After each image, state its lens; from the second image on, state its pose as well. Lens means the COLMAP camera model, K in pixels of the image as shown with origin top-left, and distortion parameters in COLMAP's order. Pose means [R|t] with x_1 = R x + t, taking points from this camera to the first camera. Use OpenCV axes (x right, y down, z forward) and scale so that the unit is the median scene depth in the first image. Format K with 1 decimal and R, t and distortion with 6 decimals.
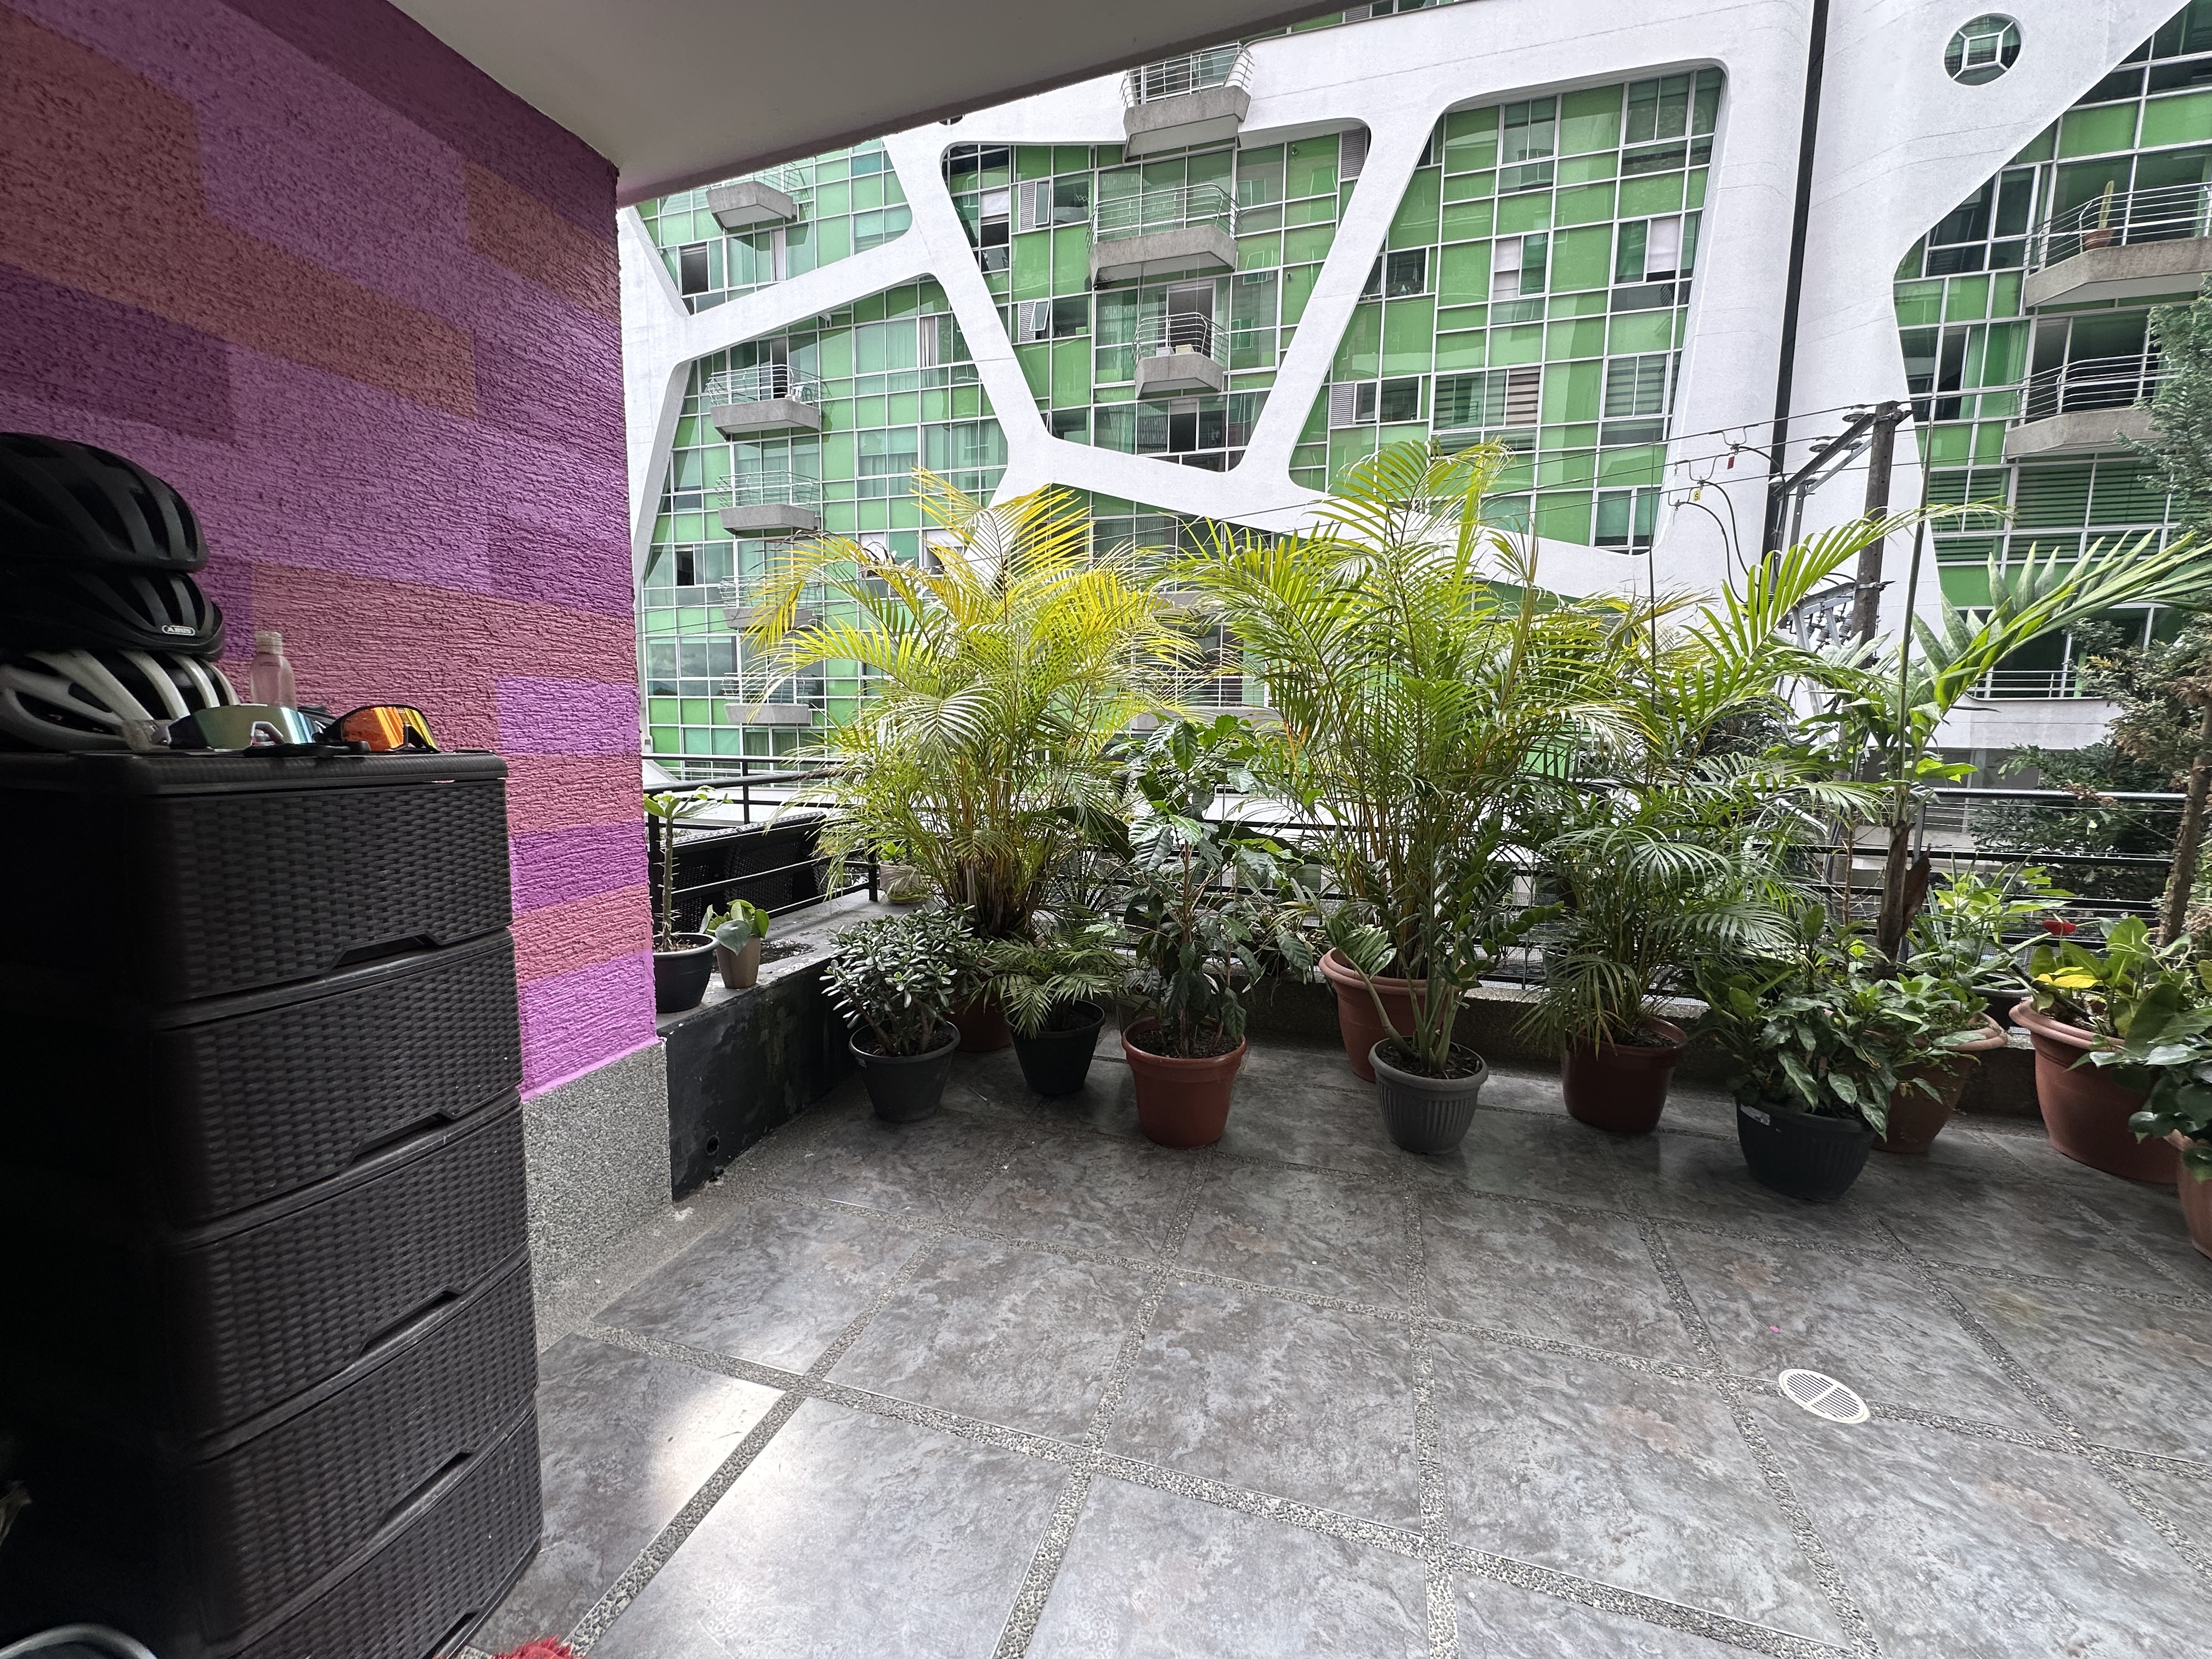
lens RADIAL K [[881.1, 0, 1102.2], [0, 881.1, 824.5], [0, 0, 1]] dist [-0.008442, 0.002763]
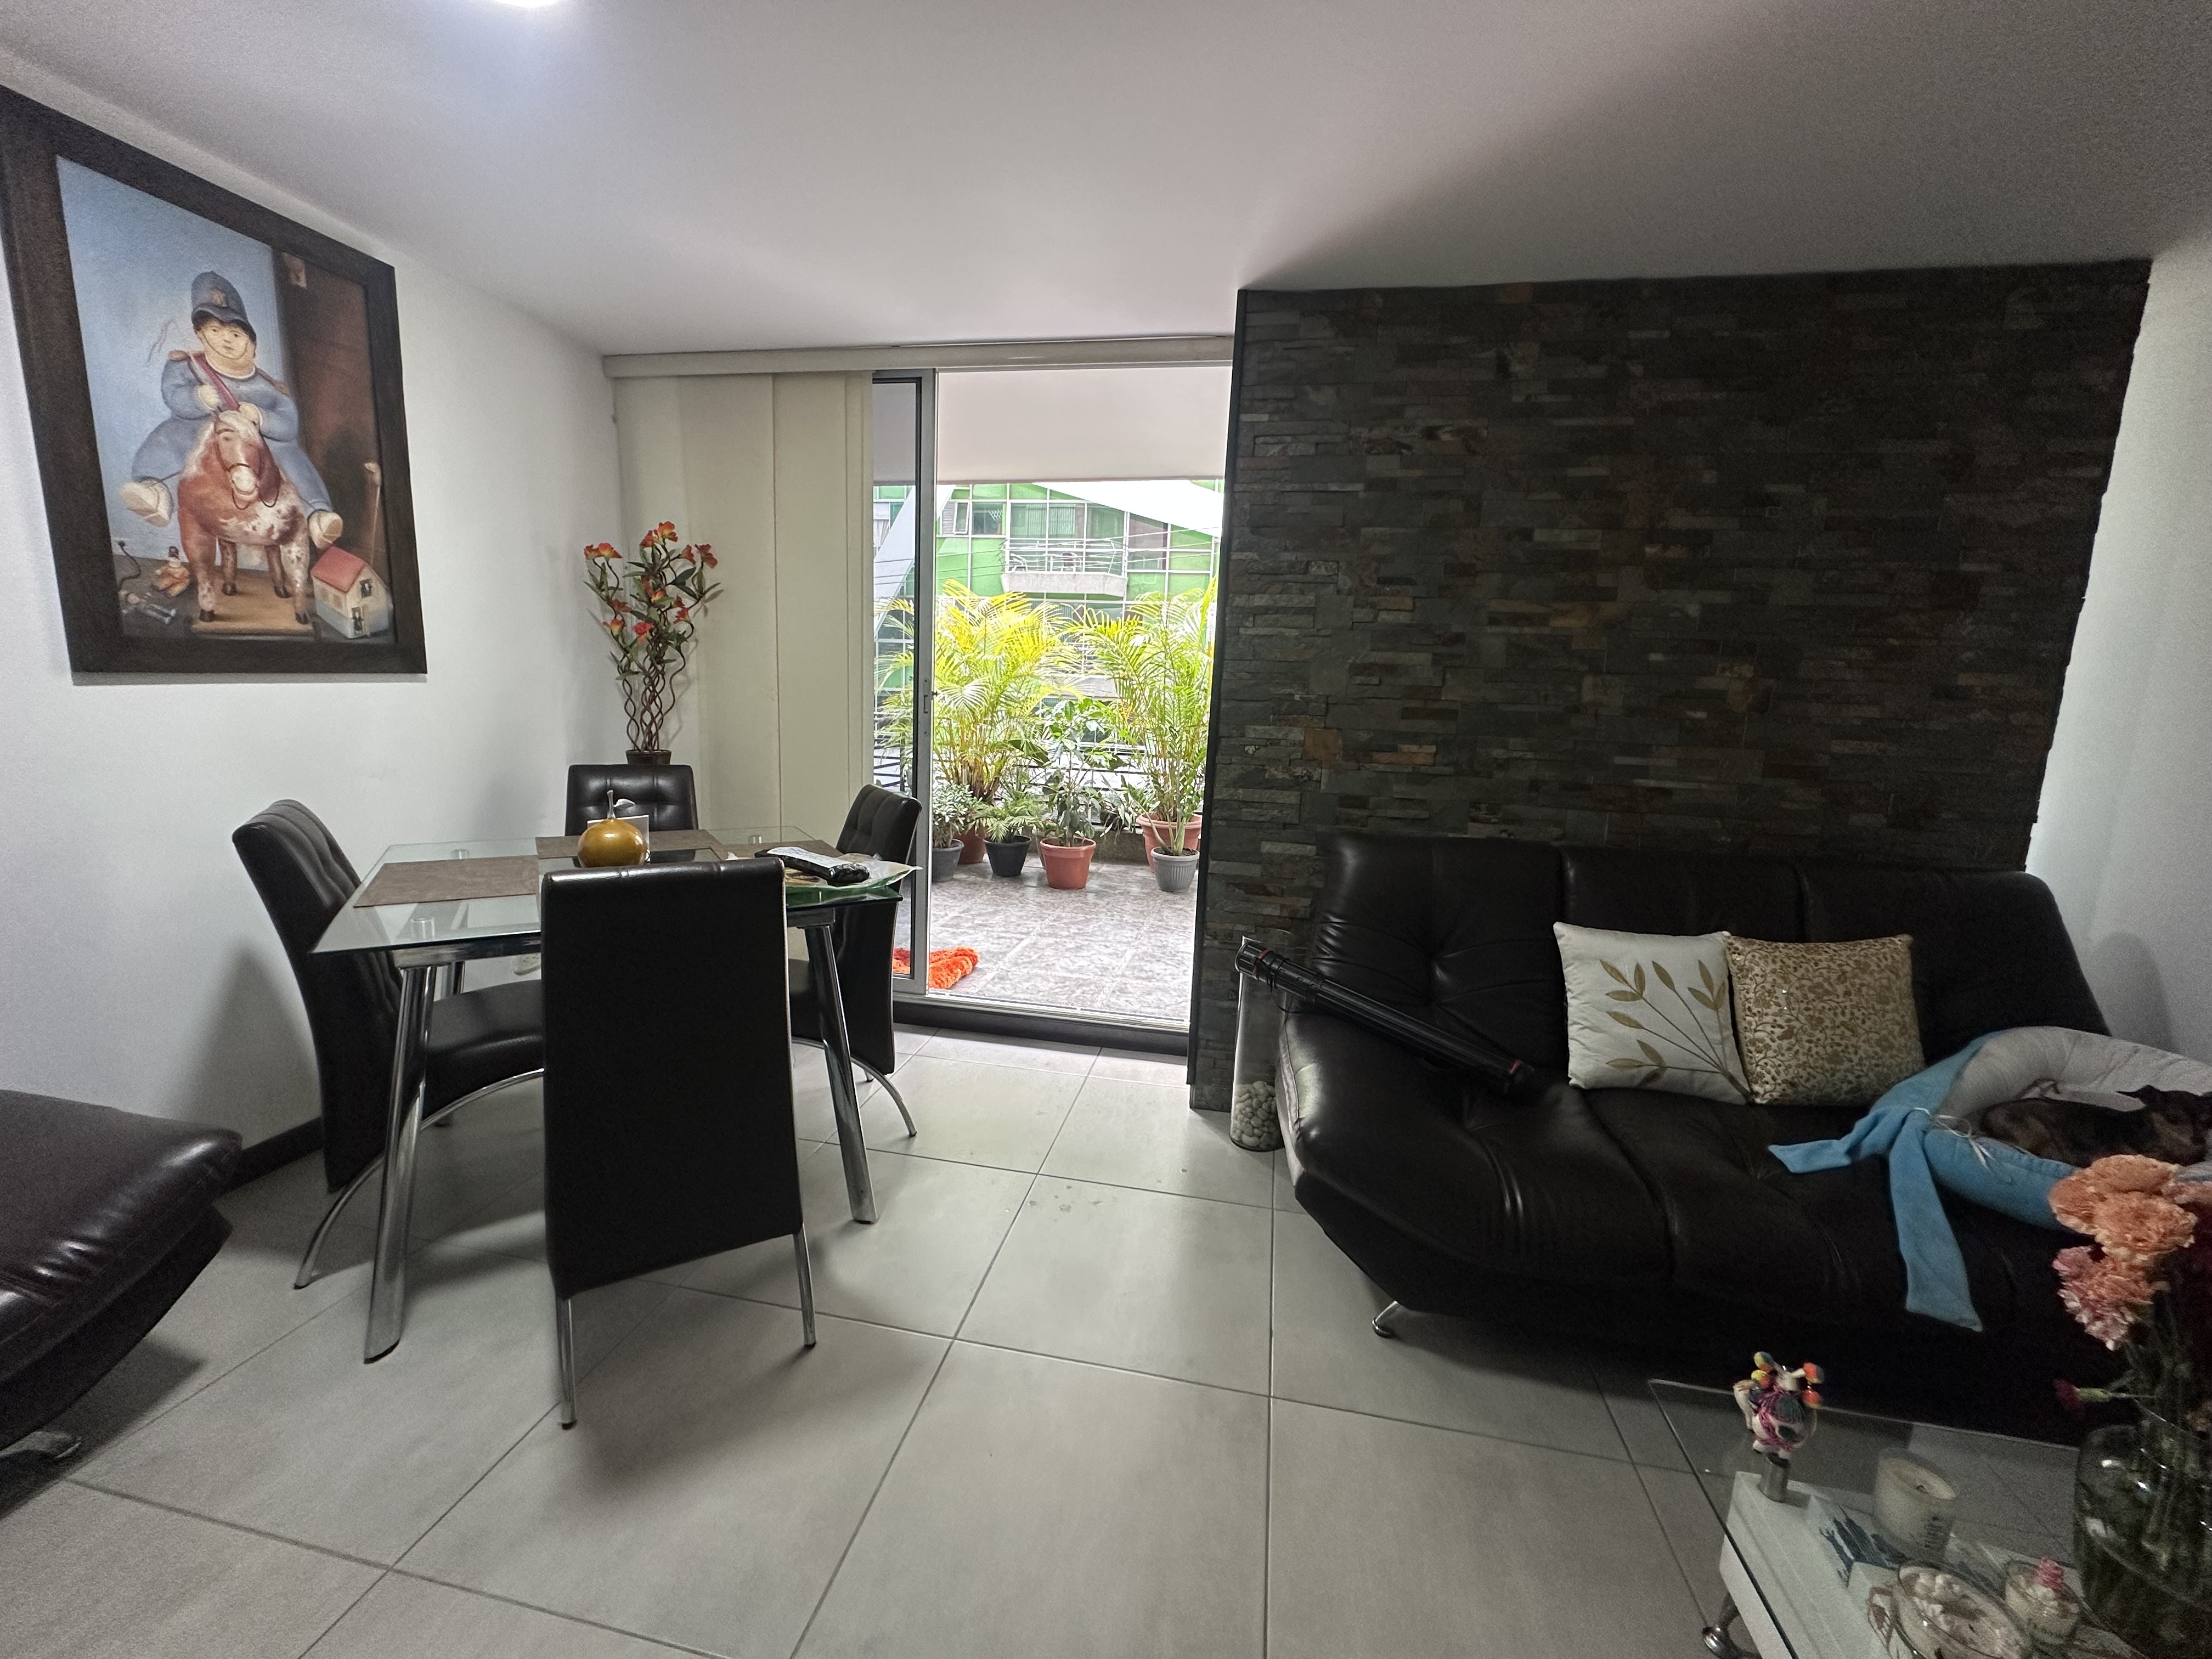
lens RADIAL K [[881.5, 0, 1107.5], [0, 881.5, 825.6], [0, 0, 1]] dist [-0.005704, 0.001645]
pose [[0.993995, 0.011893, 0.108778, -0.032339], [-0.016407, 0.999037, 0.040695, 0.068123], [-0.108189, -0.042235, 0.993233, -0.776898]]
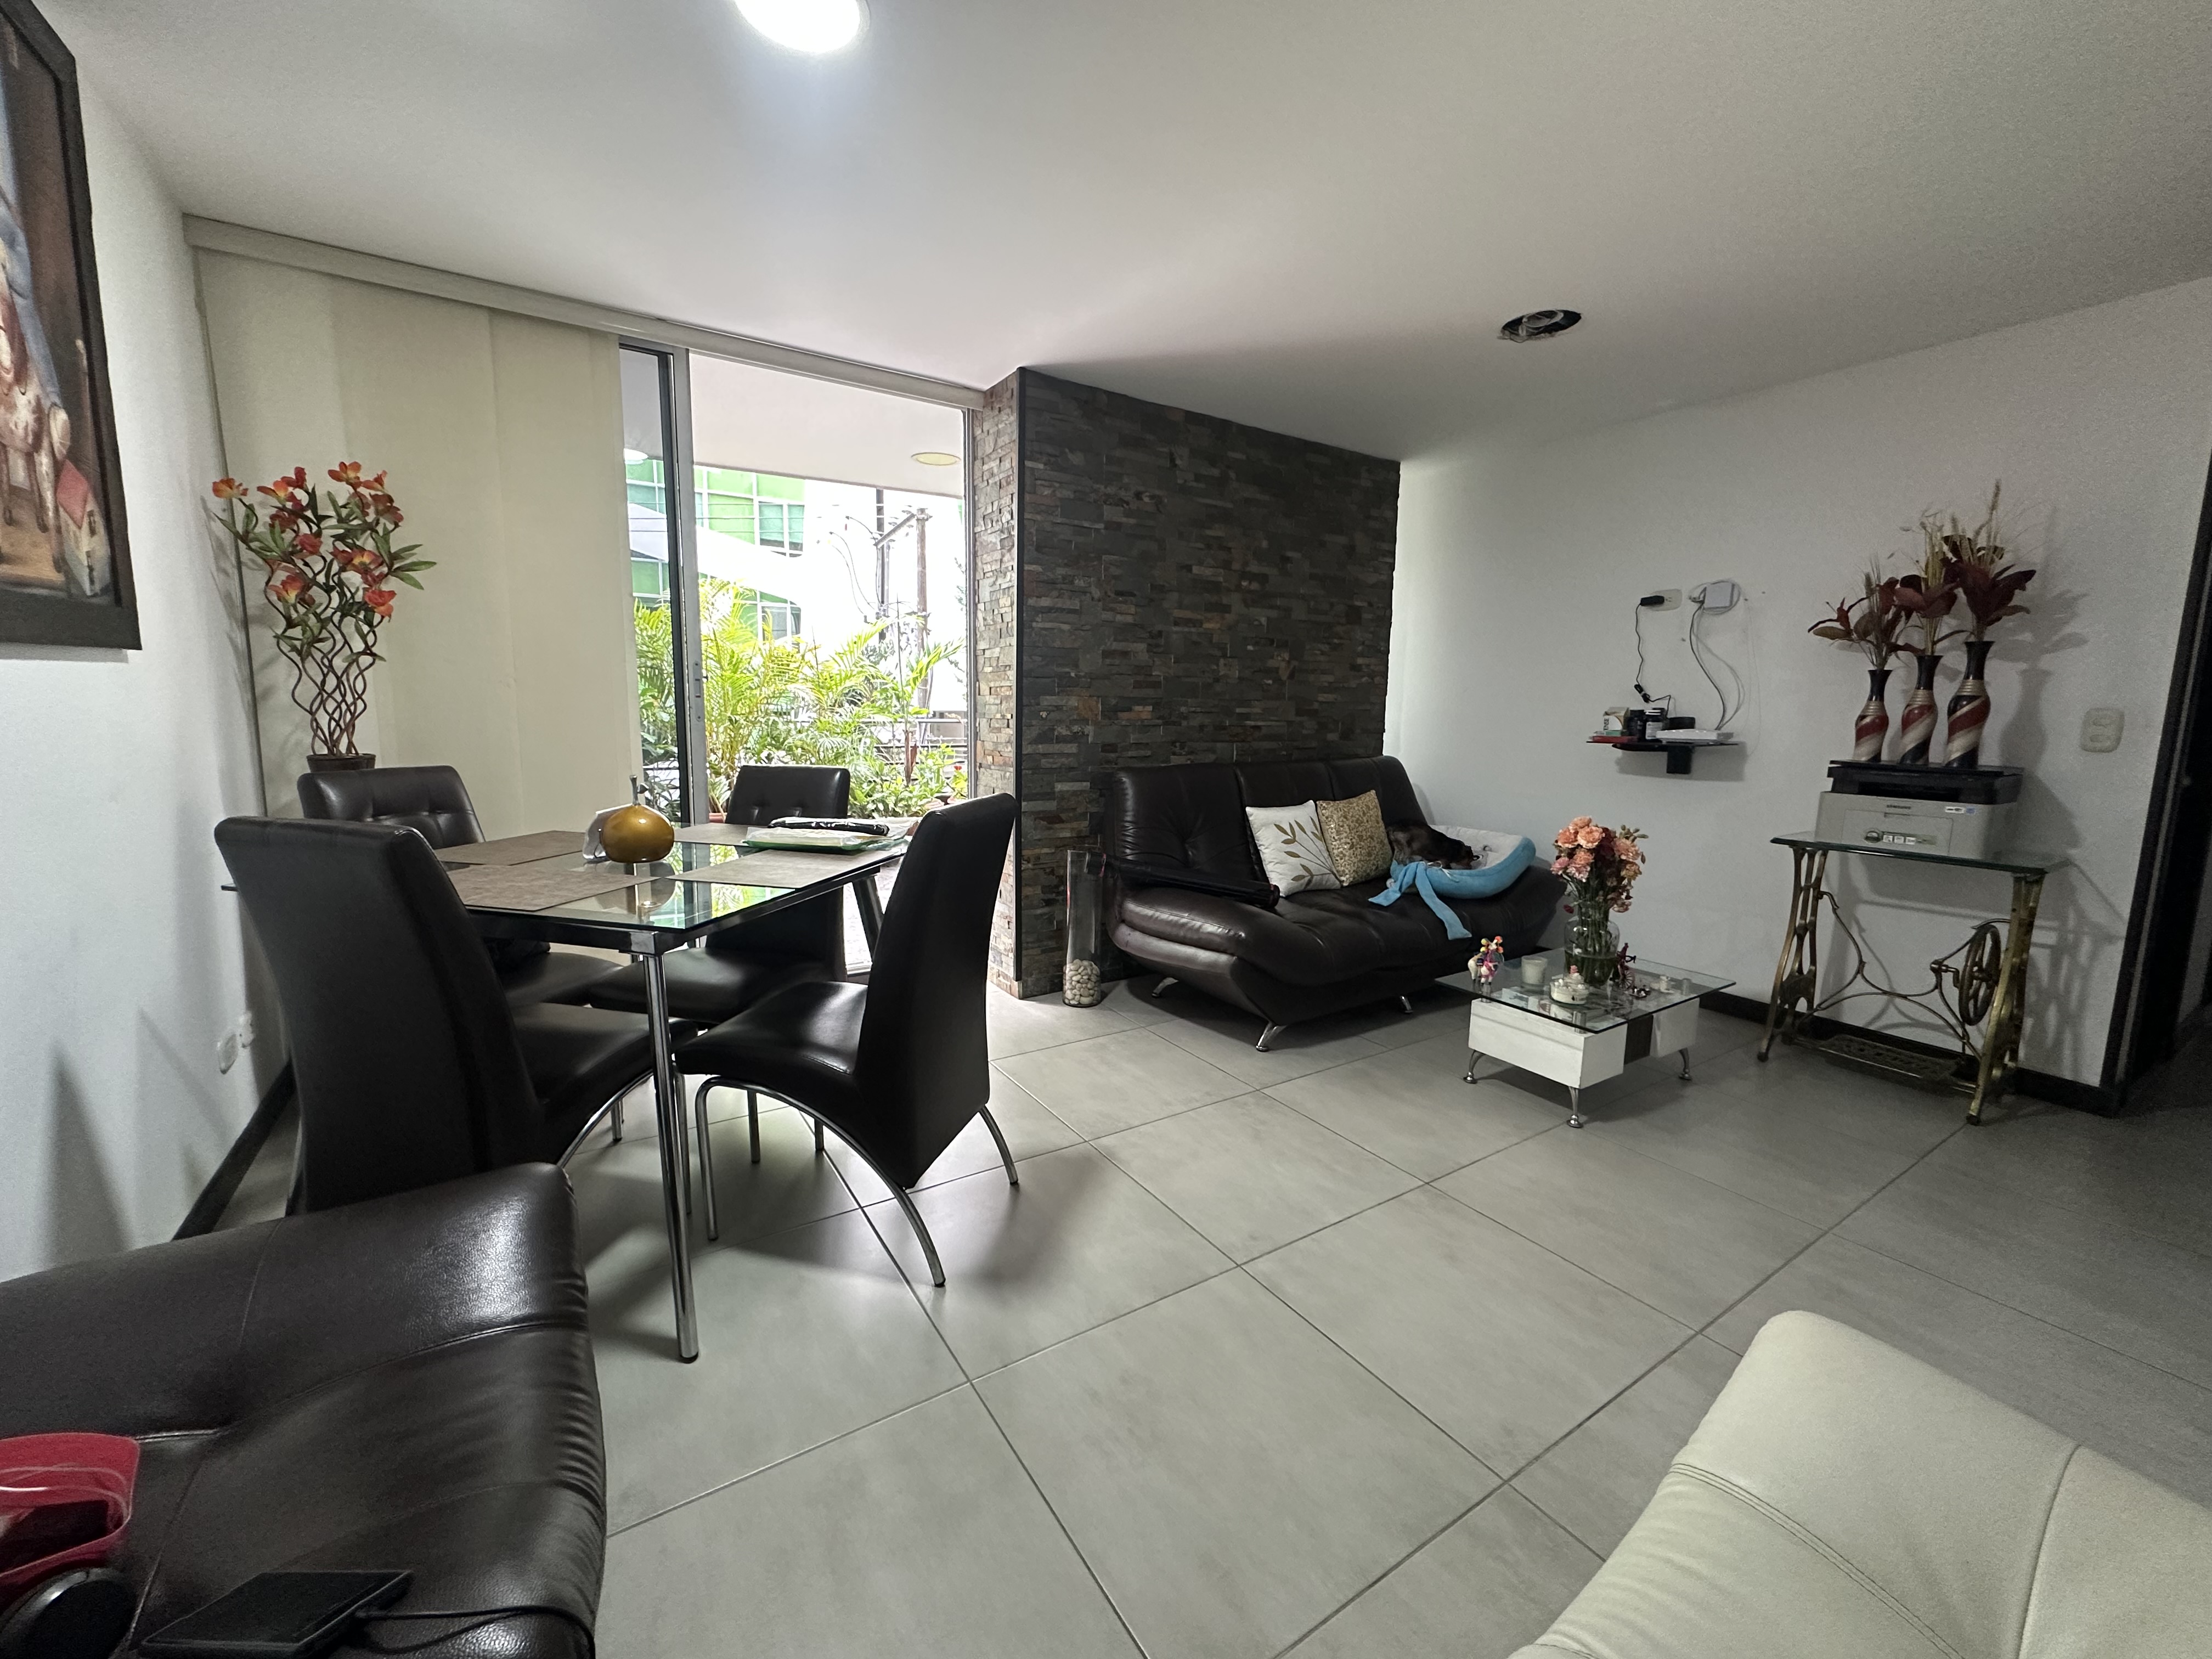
lens RADIAL K [[881.5, 0, 1107.5], [0, 881.5, 825.6], [0, 0, 1]] dist [-0.005704, 0.001645]
pose [[0.642762, -0.108335, 0.758367, -0.472172], [0.081216, 0.994008, 0.073161, 0.086507], [-0.761749, 0.014567, 0.647709, -0.745423]]
